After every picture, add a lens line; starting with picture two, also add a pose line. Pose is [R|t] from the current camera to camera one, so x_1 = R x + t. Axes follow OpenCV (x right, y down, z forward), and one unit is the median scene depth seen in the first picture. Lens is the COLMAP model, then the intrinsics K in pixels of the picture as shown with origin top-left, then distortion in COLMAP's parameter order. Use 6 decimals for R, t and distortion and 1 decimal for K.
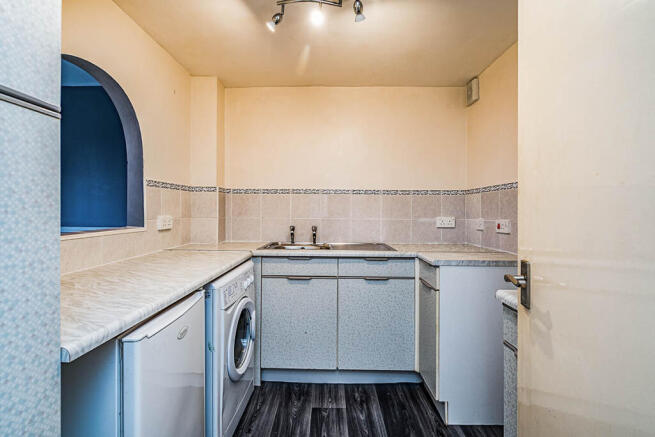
lens RADIAL K [[300.7, 0, 326.2], [0, 300.7, 214.4], [0, 0, 1]] dist [0.005571, 0.000683]
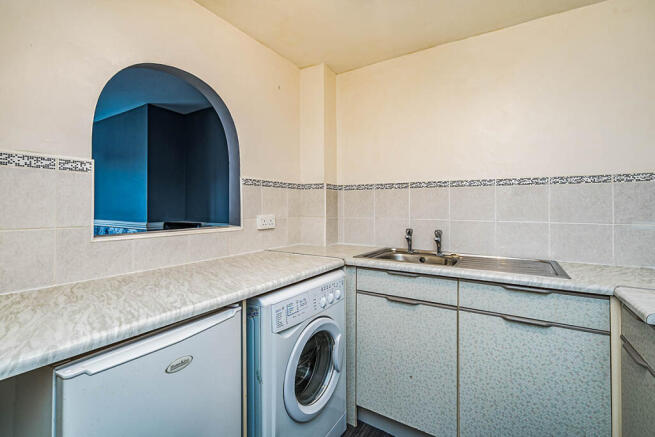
lens RADIAL K [[300.7, 0, 330.2], [0, 300.7, 208.8], [0, 0, 1]] dist [0.005571, 0.000683]
pose [[0.856931, -0.001229, -0.515429, 0.141752], [-0.005289, 0.999924, -0.011177, -0.005446], [0.515403, 0.012305, 0.856859, 0.267791]]
